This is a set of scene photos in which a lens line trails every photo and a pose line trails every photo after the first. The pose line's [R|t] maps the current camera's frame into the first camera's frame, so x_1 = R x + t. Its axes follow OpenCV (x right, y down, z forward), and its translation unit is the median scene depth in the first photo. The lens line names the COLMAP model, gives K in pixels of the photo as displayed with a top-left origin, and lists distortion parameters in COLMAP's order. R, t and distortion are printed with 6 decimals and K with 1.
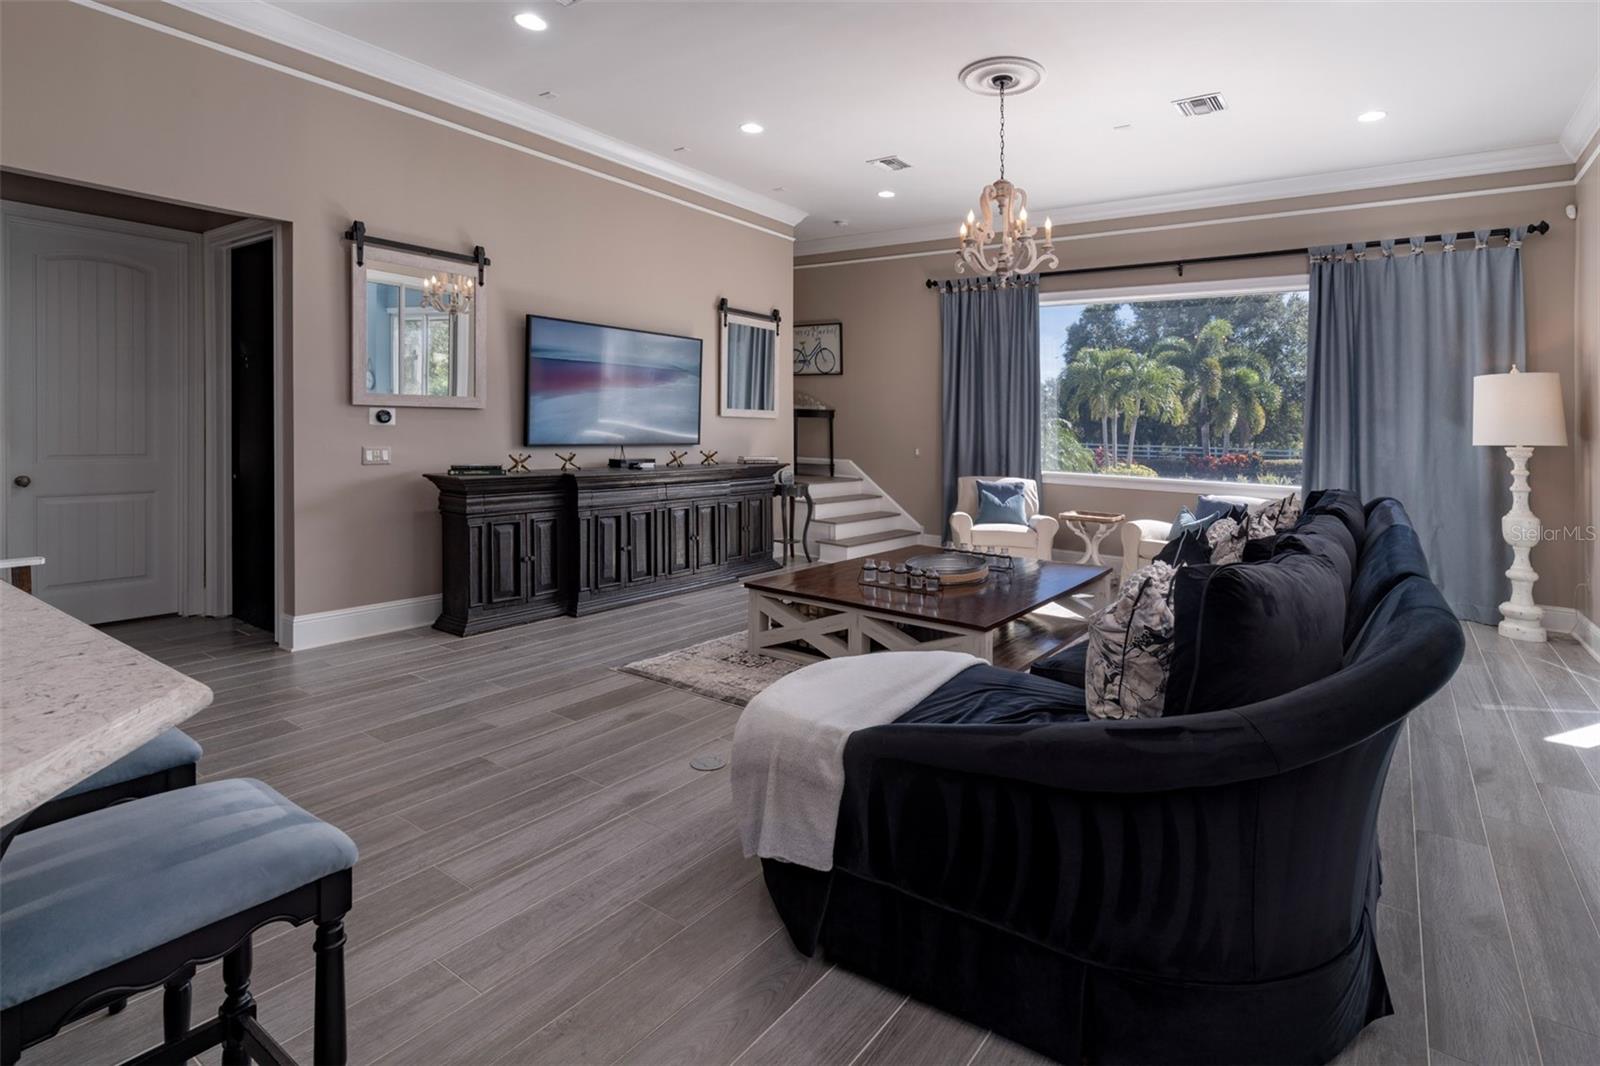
lens RADIAL K [[730.6, 0, 793.8], [0, 730.6, 481.2], [0, 0, 1]] dist [0.000992, -0.000207]
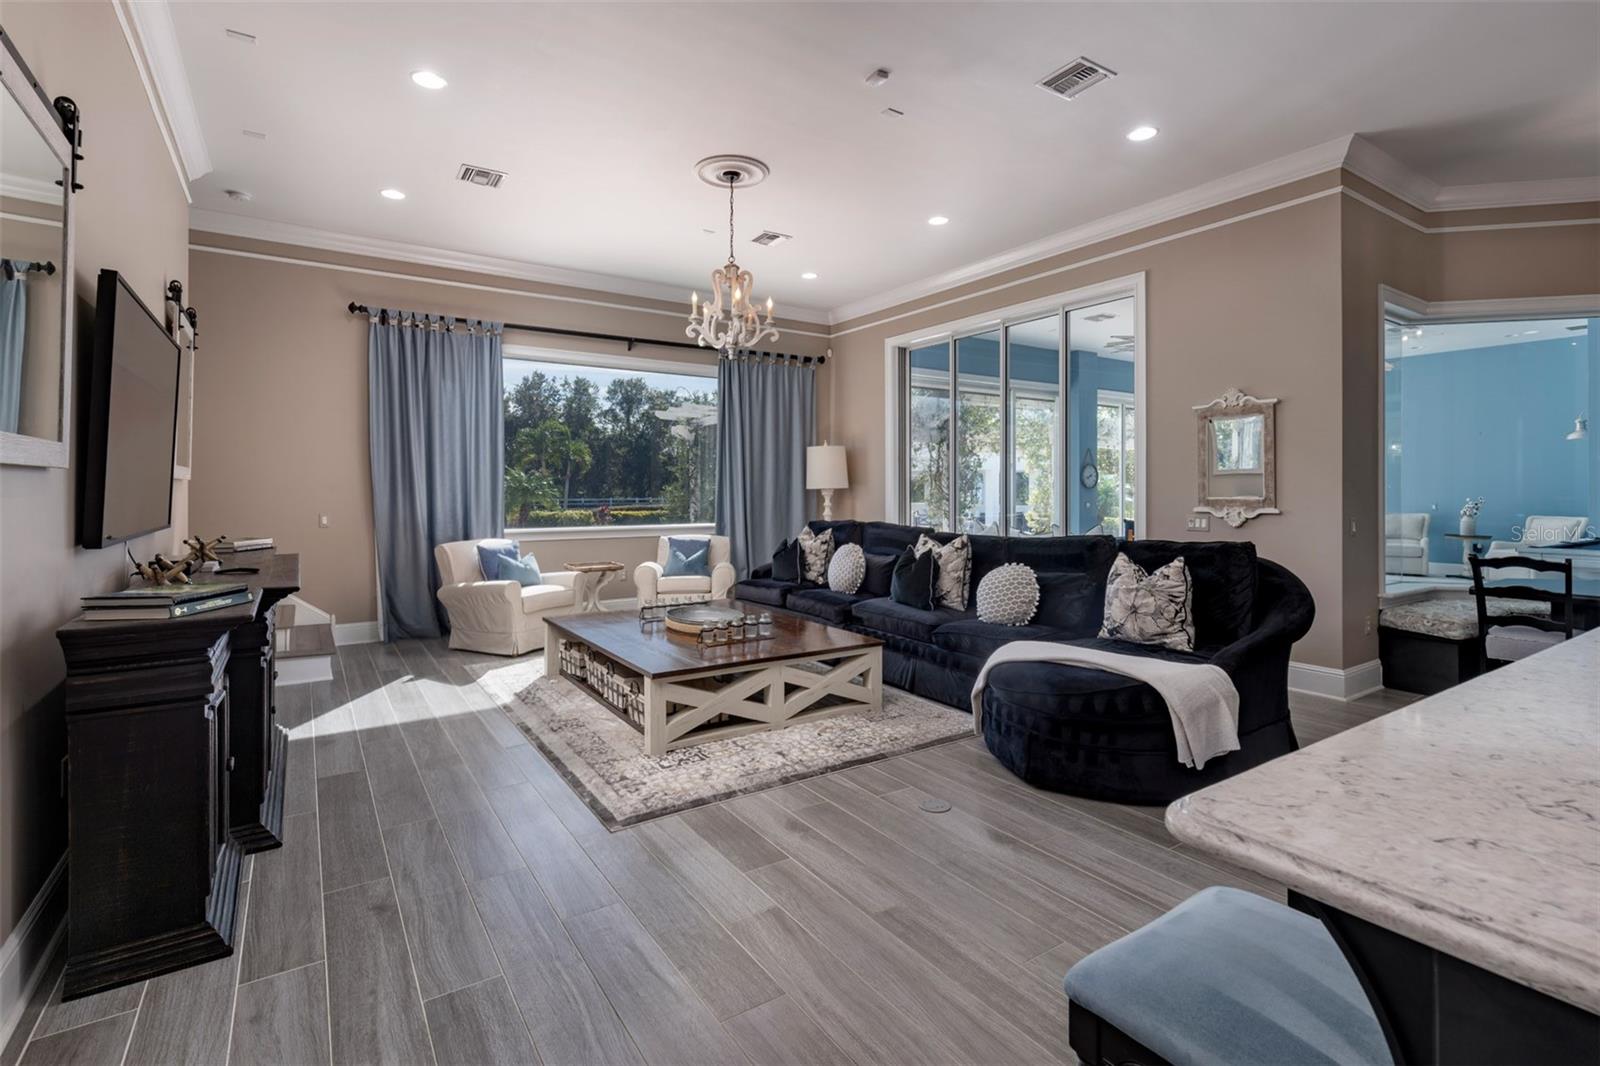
lens RADIAL K [[740.6, 0, 800.0], [0, 740.6, 533.0], [0, 0, 1]] dist [0.001638, 0.000183]
pose [[0.394378, -0.082196, 0.915265, -0.593825], [0.084558, 0.995012, 0.052922, -0.041598], [-0.915050, 0.056522, 0.399362, 0.376804]]
